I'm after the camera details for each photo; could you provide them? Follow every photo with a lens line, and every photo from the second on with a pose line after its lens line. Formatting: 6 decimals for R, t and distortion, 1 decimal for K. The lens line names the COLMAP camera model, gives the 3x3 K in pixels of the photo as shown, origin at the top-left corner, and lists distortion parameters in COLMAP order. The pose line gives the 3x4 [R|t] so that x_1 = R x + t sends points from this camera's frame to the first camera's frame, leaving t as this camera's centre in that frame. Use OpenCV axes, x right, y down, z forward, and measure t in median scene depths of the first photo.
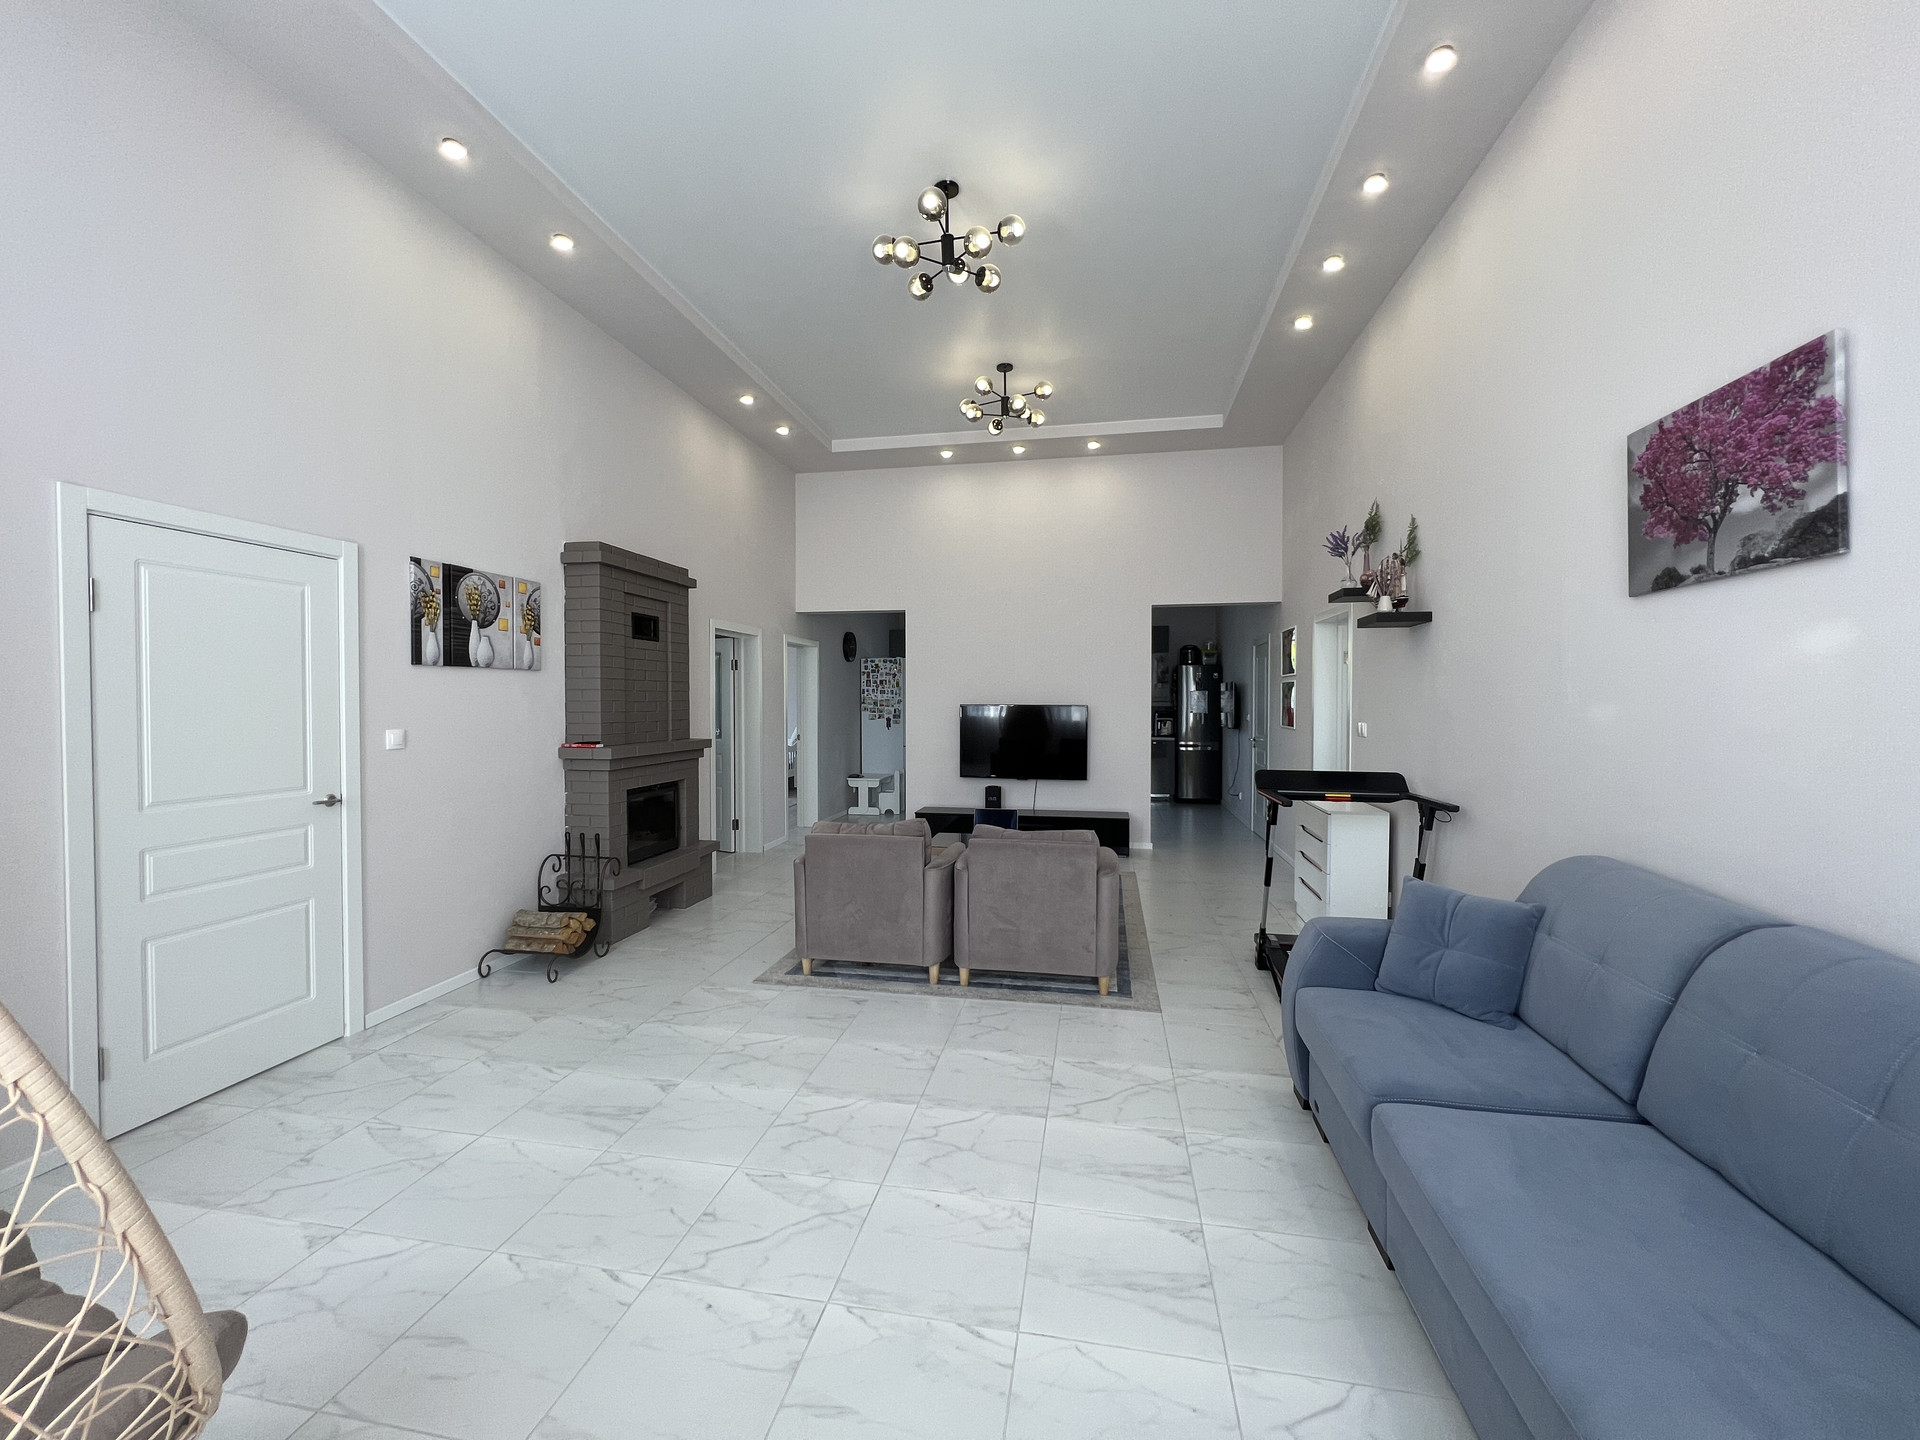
lens RADIAL K [[762.2, 0, 954.9], [0, 762.2, 716.4], [0, 0, 1]] dist [-0.003878, 0.001413]
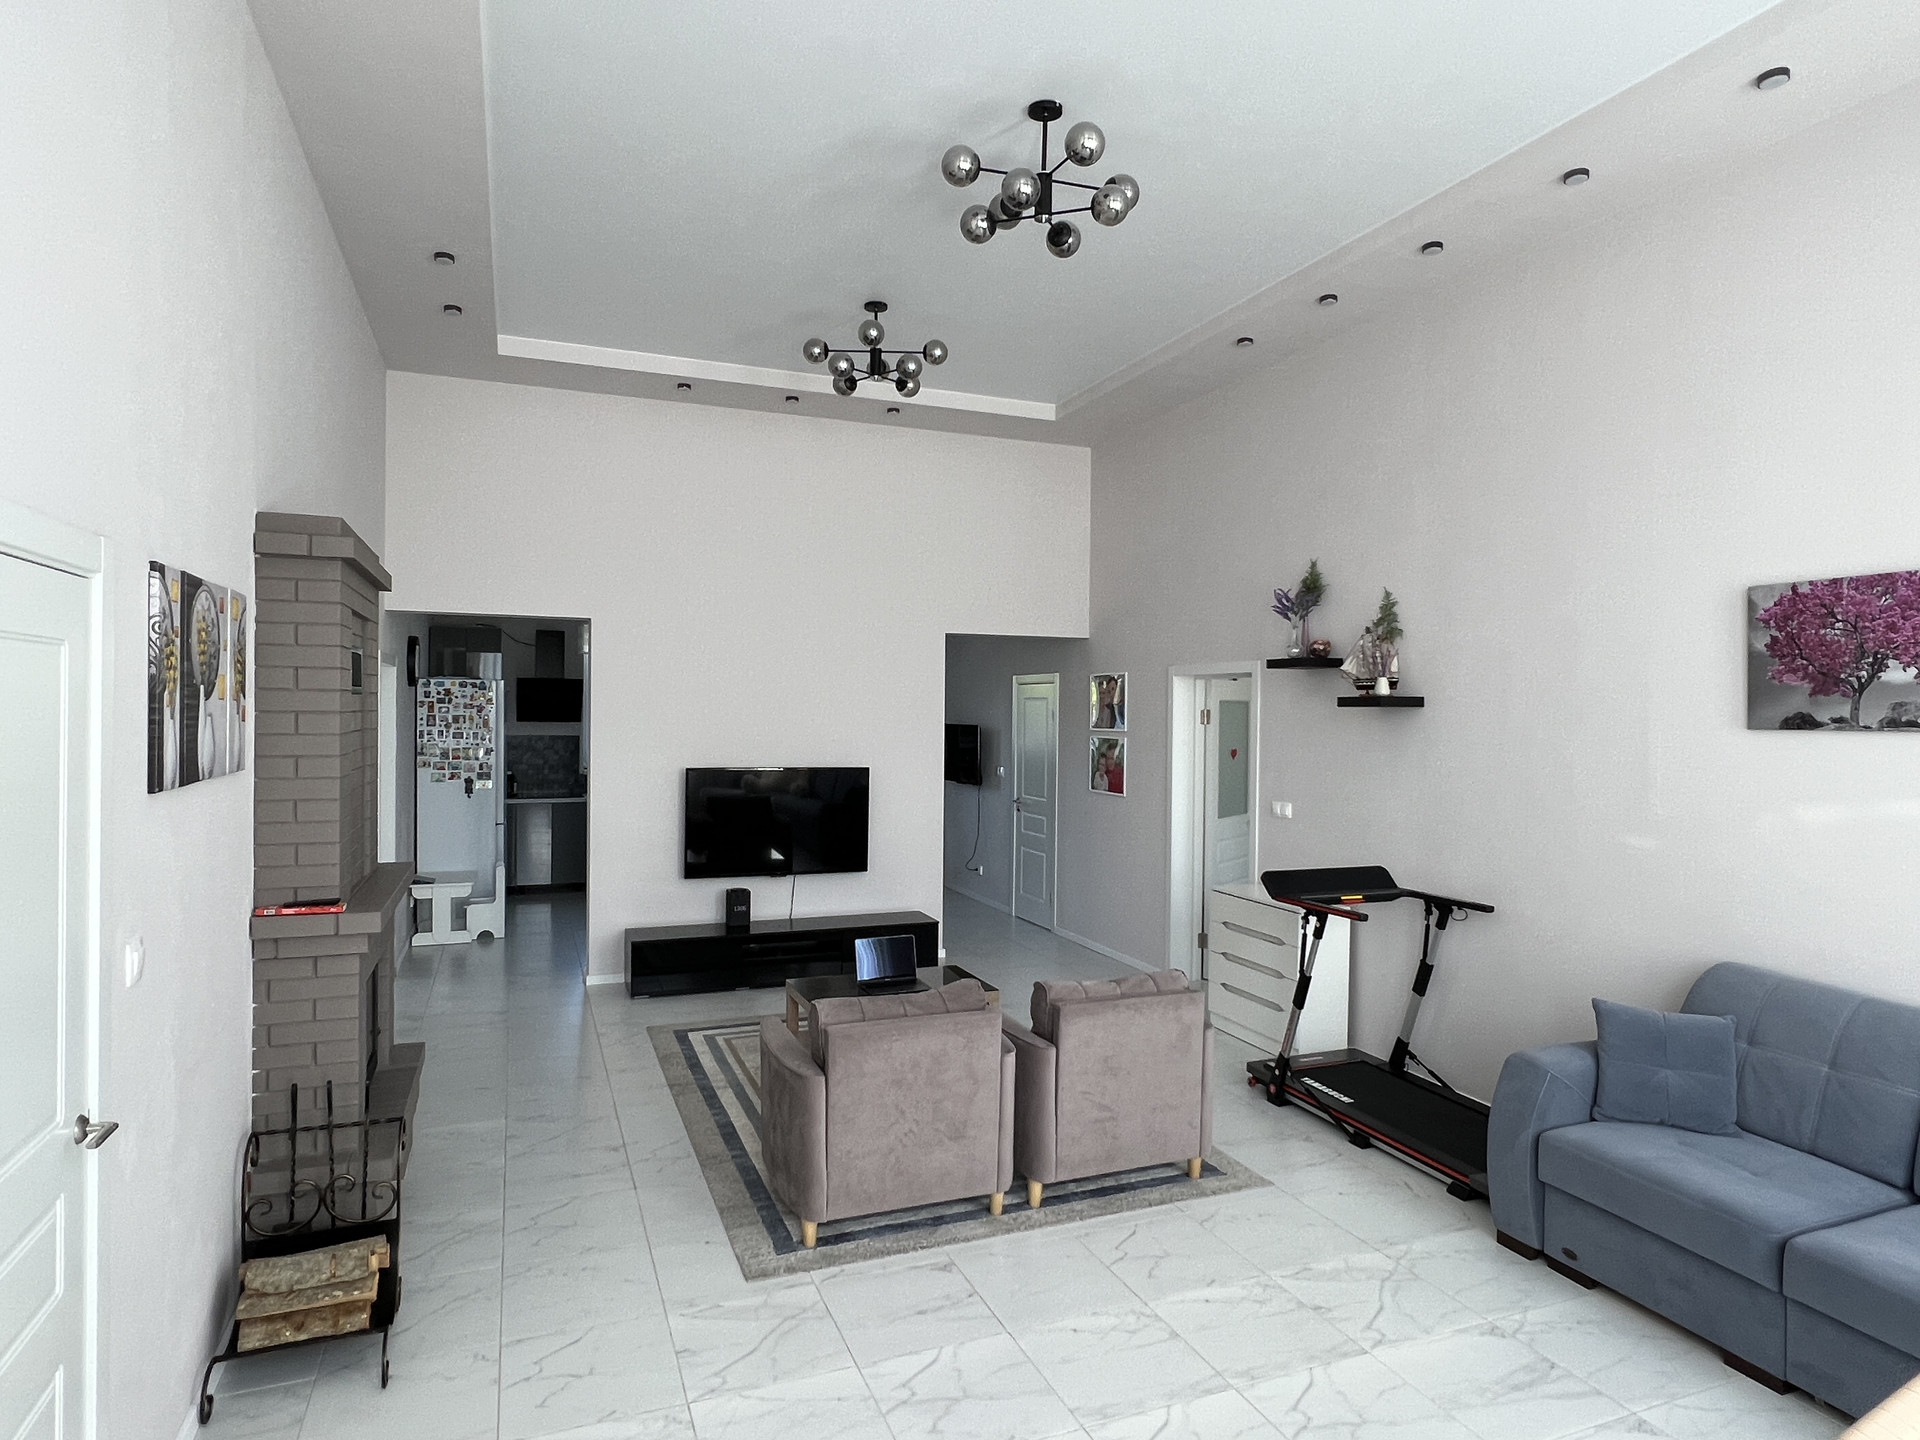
lens RADIAL K [[1089.0, 0, 951.0], [0, 1089.0, 720.6], [0, 0, 1]] dist [-0.002612, 0.000542]
pose [[0.845207, 0.002991, 0.534431, -0.631411], [0.001336, 0.999969, -0.007709, -0.103318], [-0.534438, 0.007229, 0.845177, 0.174265]]
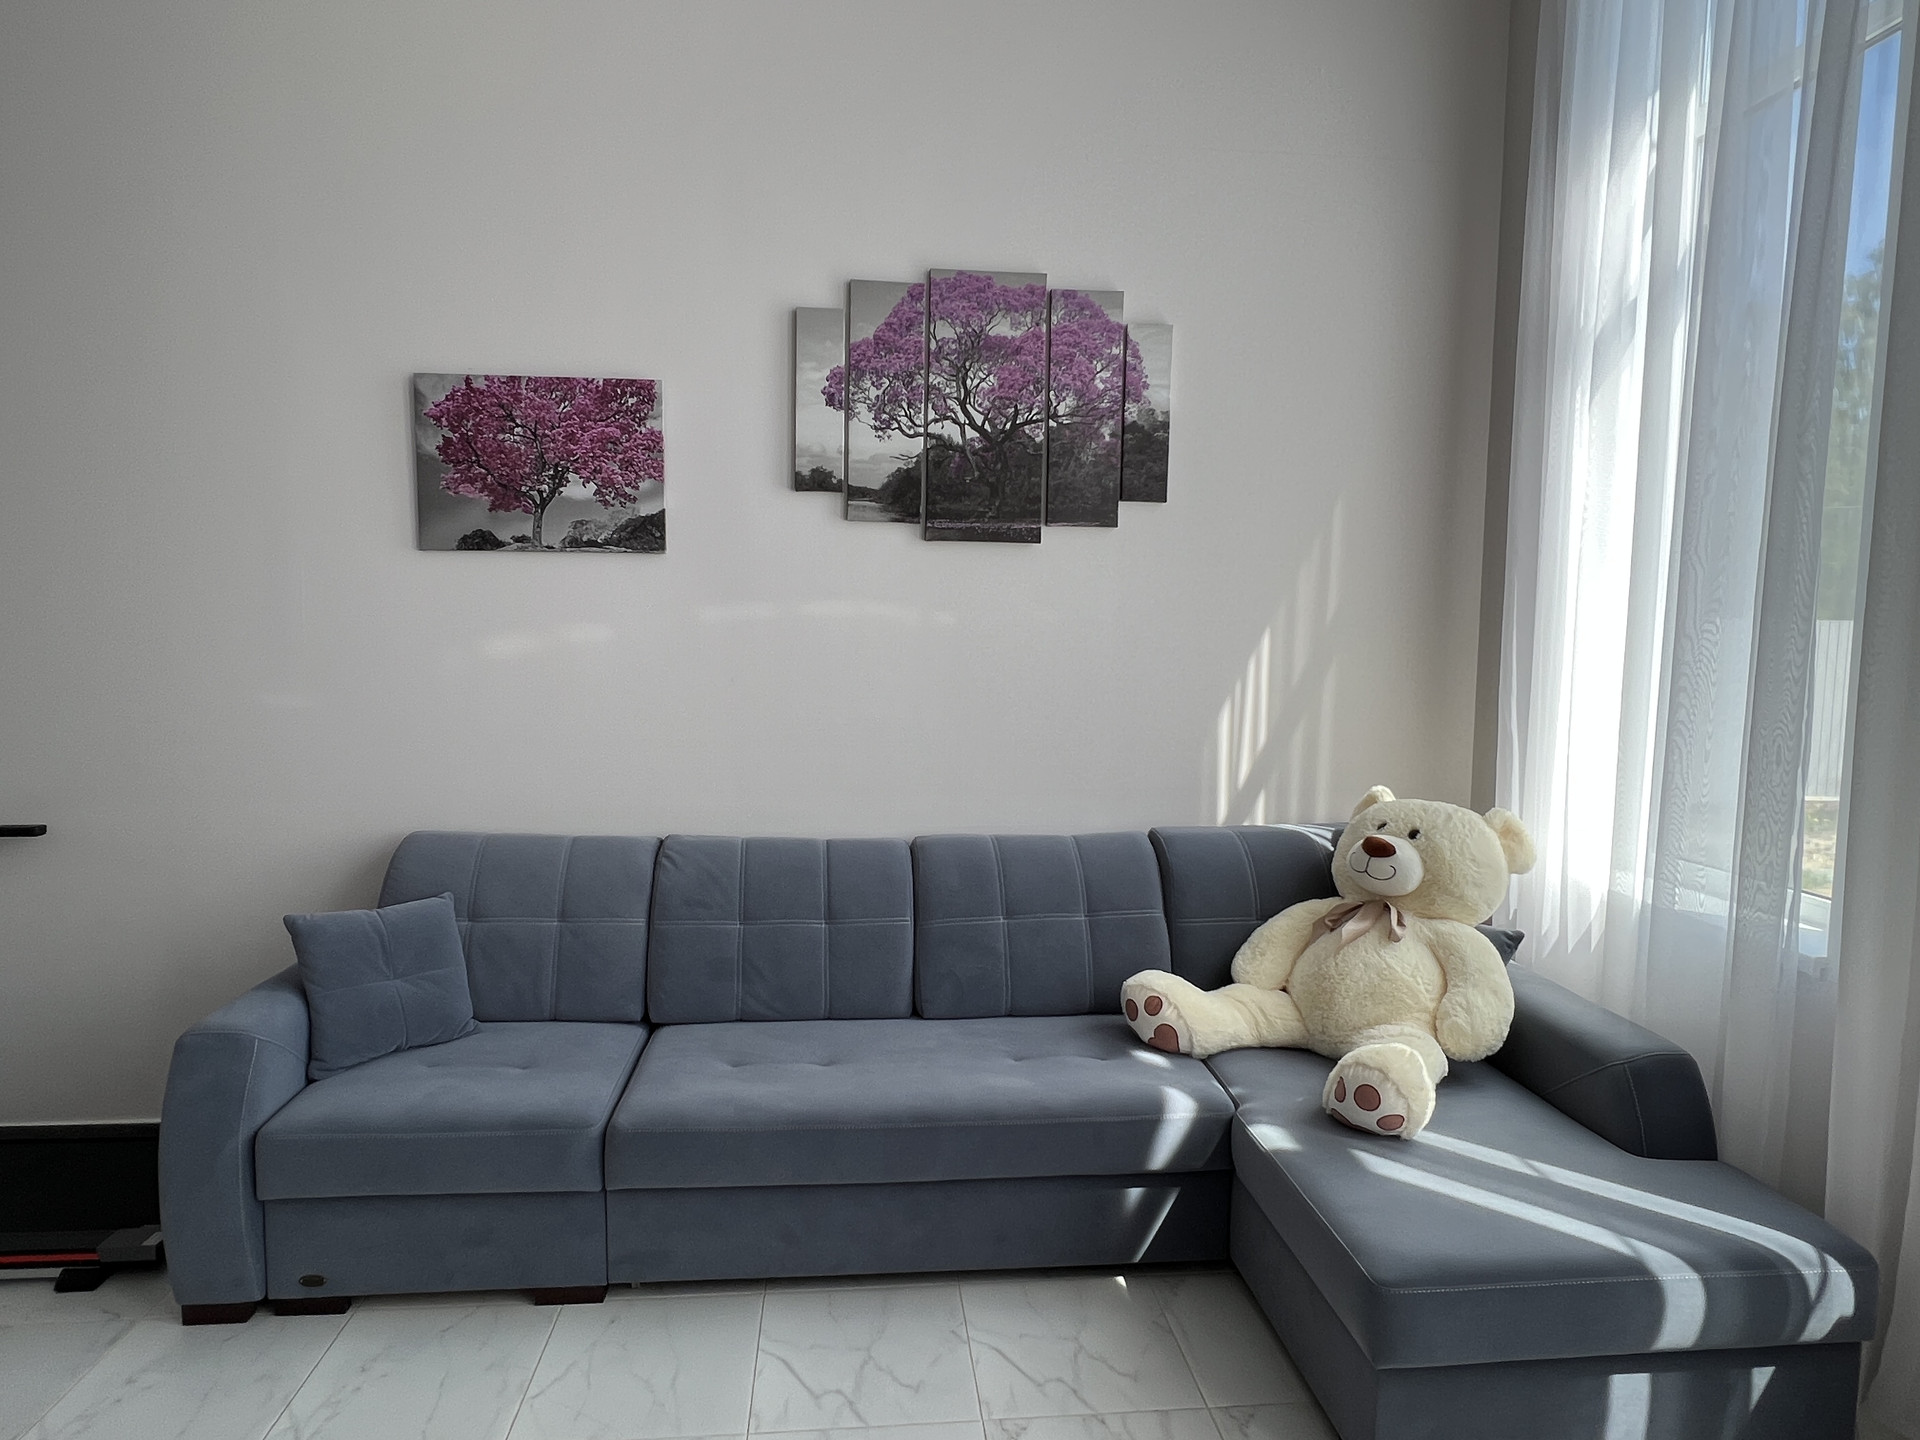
lens RADIAL K [[1089.0, 0, 929.2], [0, 1089.0, 729.8], [0, 0, 1]] dist [-0.002612, 0.000542]
pose [[-0.272909, -0.080303, 0.958682, -0.373920], [0.008551, 0.996268, 0.085886, -0.030580], [-0.962002, 0.031637, -0.271204, 0.498582]]
